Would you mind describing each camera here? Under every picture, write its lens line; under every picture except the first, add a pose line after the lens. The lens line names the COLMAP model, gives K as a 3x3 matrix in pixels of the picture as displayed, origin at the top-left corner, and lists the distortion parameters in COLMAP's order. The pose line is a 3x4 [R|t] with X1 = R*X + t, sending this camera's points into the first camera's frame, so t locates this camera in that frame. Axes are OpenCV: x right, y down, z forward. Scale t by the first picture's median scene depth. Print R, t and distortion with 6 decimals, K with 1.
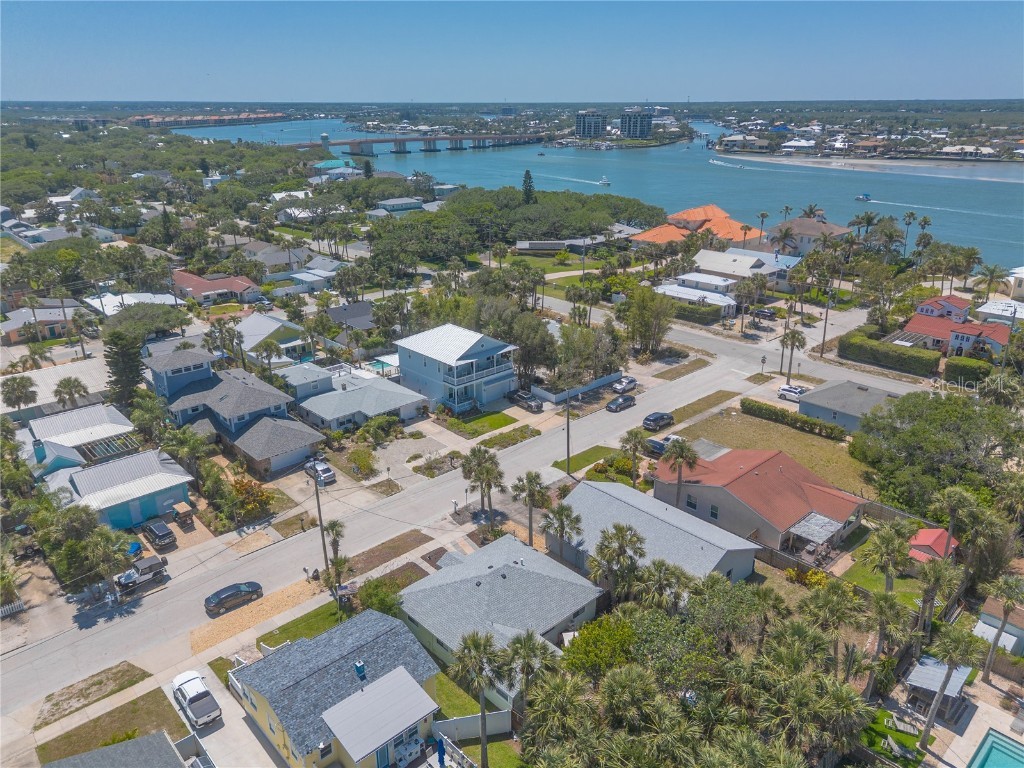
lens RADIAL K [[721.4, 0, 510.5], [0, 721.4, 388.5], [0, 0, 1]] dist [0.073062, -0.076719]
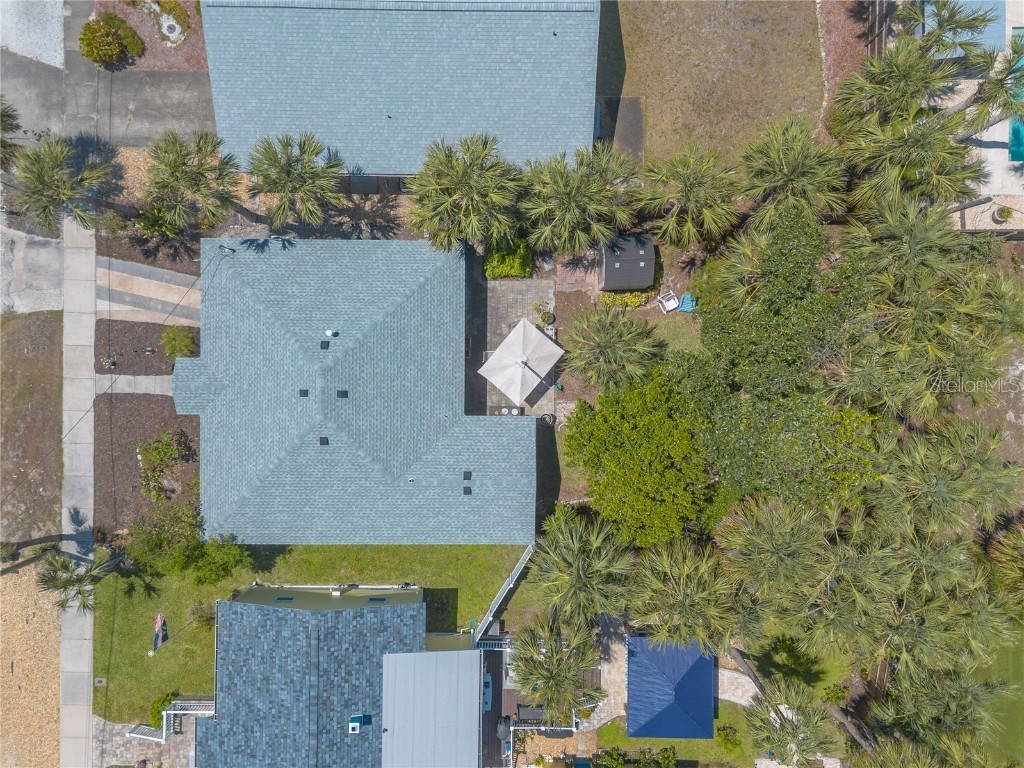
lens RADIAL K [[721.4, 0, 510.5], [0, 721.4, 388.5], [0, 0, 1]] dist [0.073062, -0.076719]
pose [[0.690267, -0.723543, 0.004126, 0.043542], [0.241996, 0.236232, 0.941080, -0.117035], [-0.681887, -0.648598, 0.338158, 0.431880]]
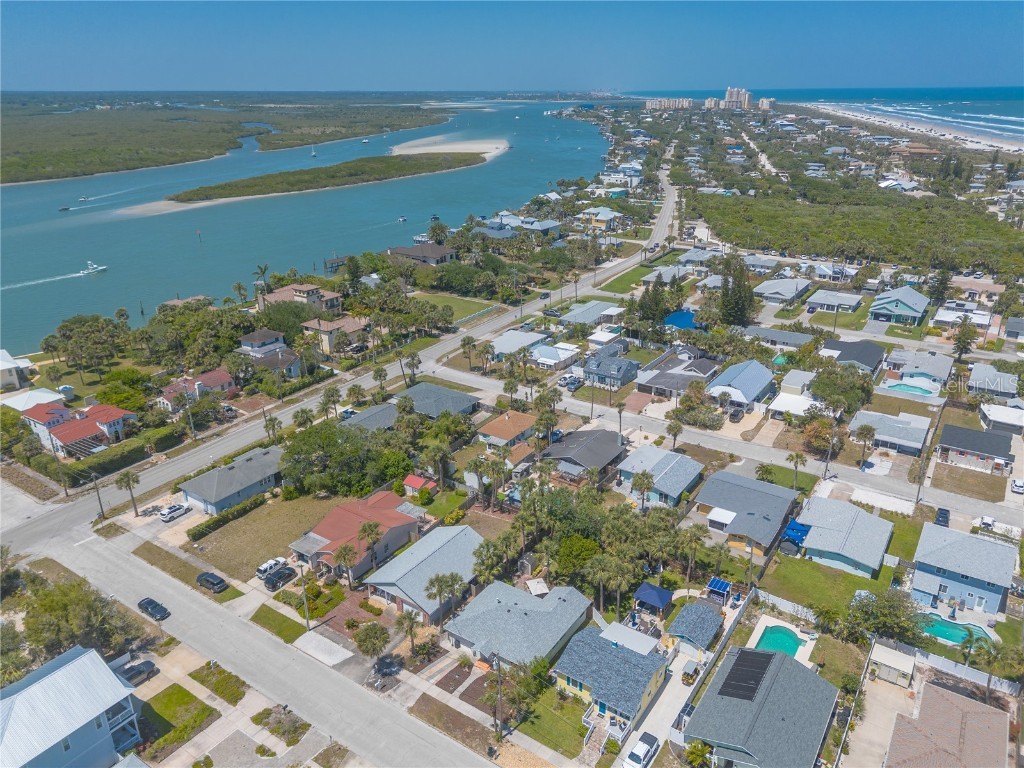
lens RADIAL K [[721.4, 0, 510.5], [0, 721.4, 388.5], [0, 0, 1]] dist [0.073062, -0.076719]
pose [[-0.221340, -0.366139, 0.903853, -0.744915], [0.362257, 0.829651, 0.424792, -0.478056], [-0.905416, 0.421451, -0.050999, 0.516833]]
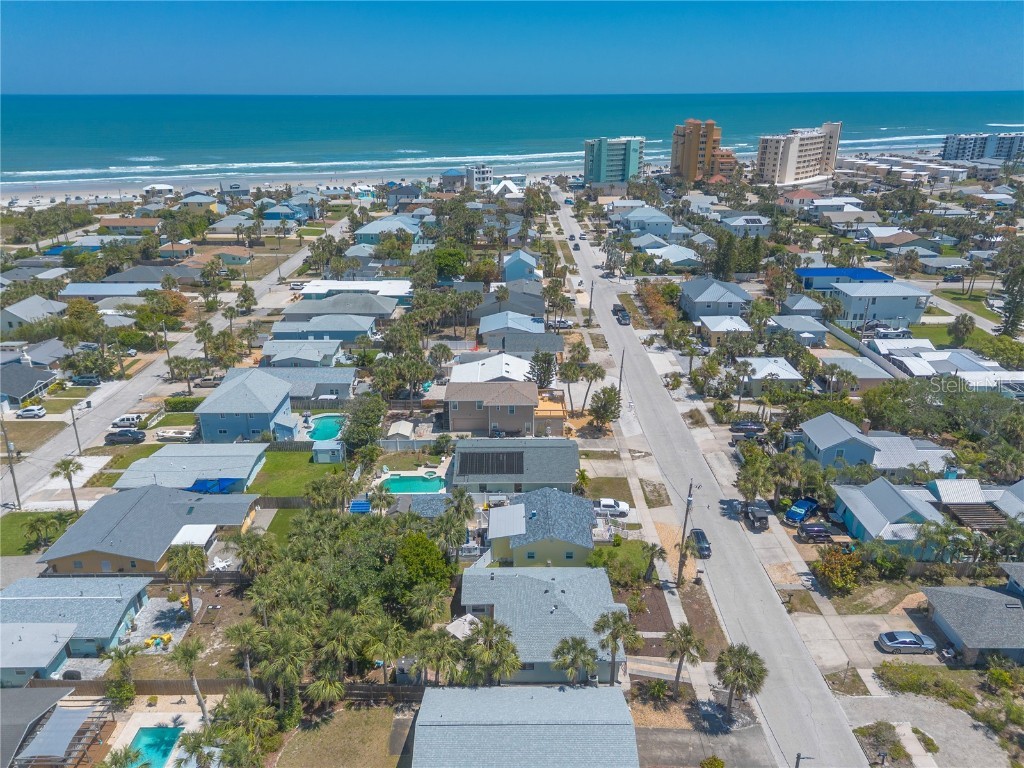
lens RADIAL K [[718.0, 0, 510.6], [0, 718.0, 397.7], [0, 0, 1]] dist [0.081424, -0.089536]
pose [[-0.679368, 0.286894, -0.675389, 0.426194], [-0.264501, 0.762789, 0.590079, -0.383558], [0.684469, 0.579522, -0.442331, 0.751787]]
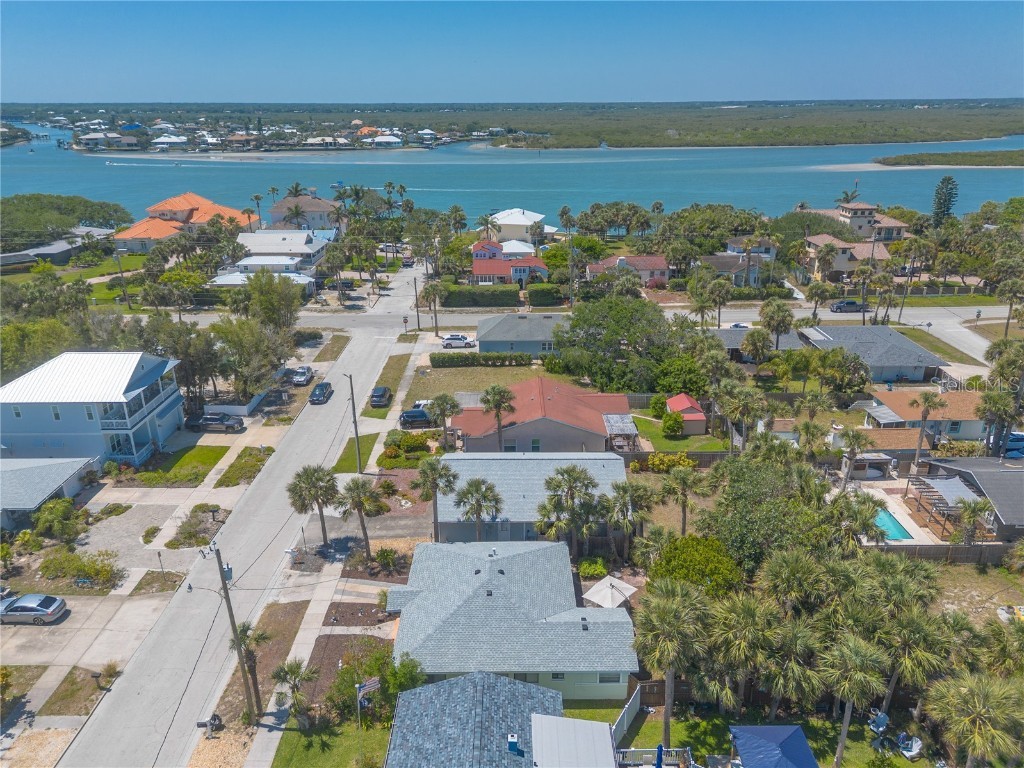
lens RADIAL K [[721.4, 0, 510.5], [0, 721.4, 388.5], [0, 0, 1]] dist [0.073062, -0.076719]
pose [[0.681937, -0.268535, 0.680332, -0.297411], [0.270596, 0.956793, 0.106422, -0.017177], [-0.679515, 0.111522, 0.725136, 0.211007]]
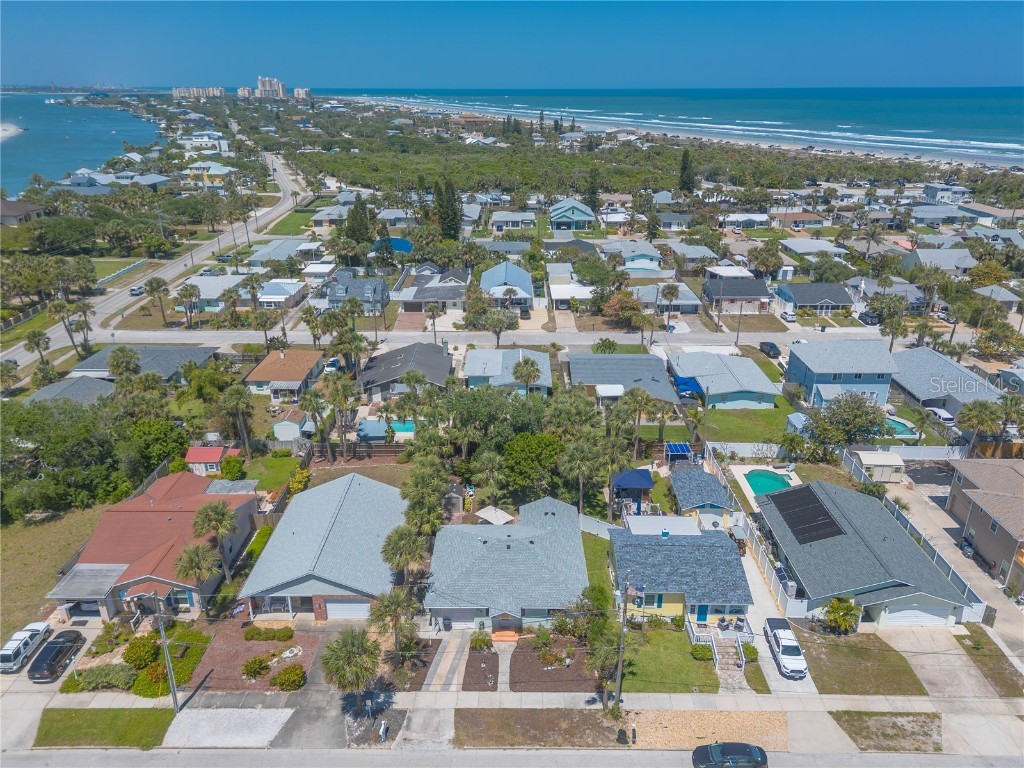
lens RADIAL K [[721.4, 0, 510.5], [0, 721.4, 388.5], [0, 0, 1]] dist [0.073062, -0.076719]
pose [[-0.724769, -0.262200, 0.637151, -0.375147], [0.252795, 0.759066, 0.599928, -0.326804], [-0.640941, 0.595878, -0.483864, 0.807415]]
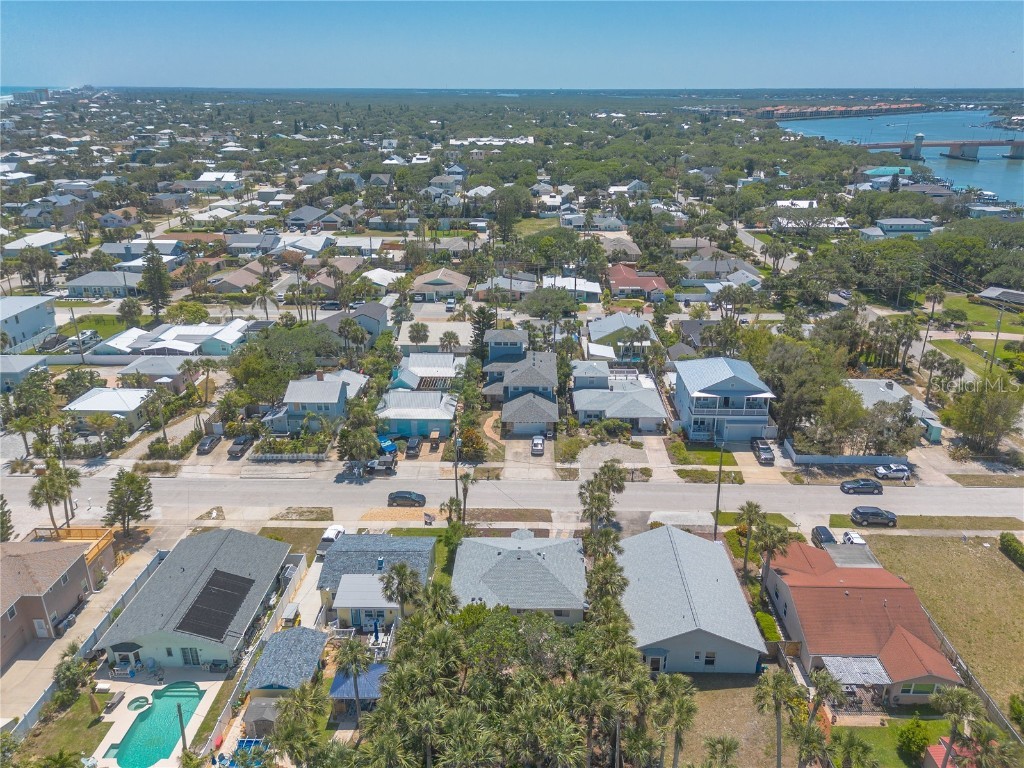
lens RADIAL K [[727.8, 0, 526.1], [0, 727.8, 382.0], [0, 0, 1]] dist [0.081402, -0.095553]
pose [[0.721885, 0.259285, -0.641602, 0.423520], [-0.256853, 0.961315, 0.099496, -0.093385], [0.642580, 0.092972, 0.760557, 0.010903]]
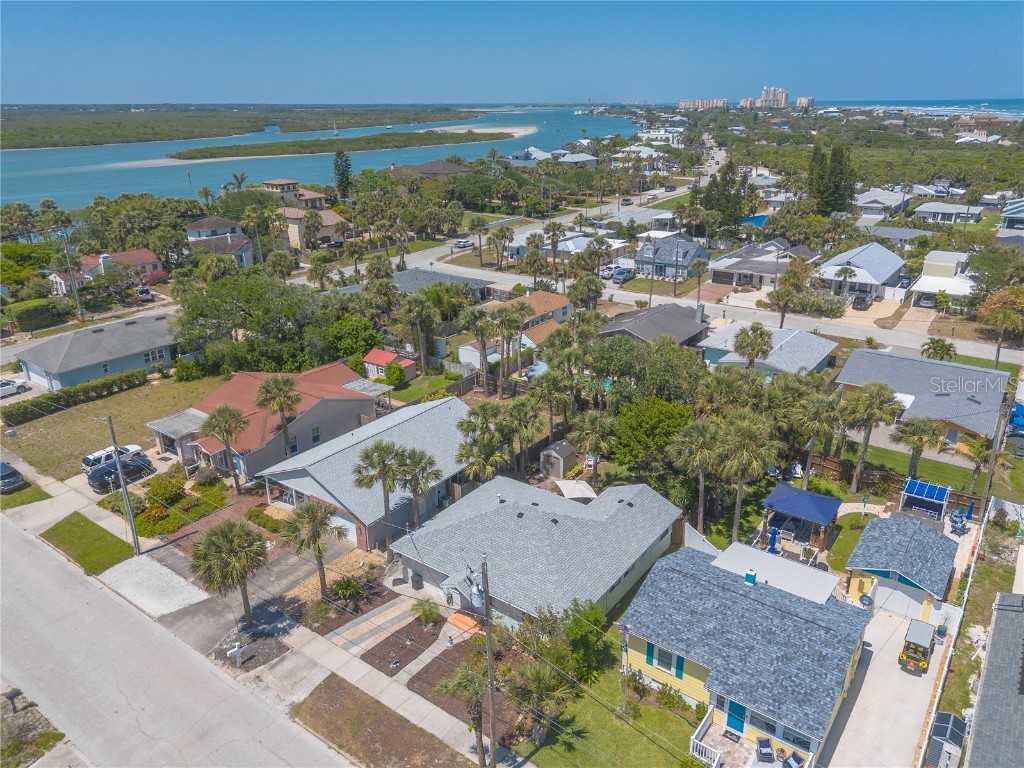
lens RADIAL K [[721.4, 0, 510.5], [0, 721.4, 388.5], [0, 0, 1]] dist [0.073062, -0.076719]
pose [[-0.183152, -0.356455, 0.916185, -0.402013], [0.366284, 0.840104, 0.400077, -0.104854], [-0.912300, 0.408859, -0.023303, 0.574329]]
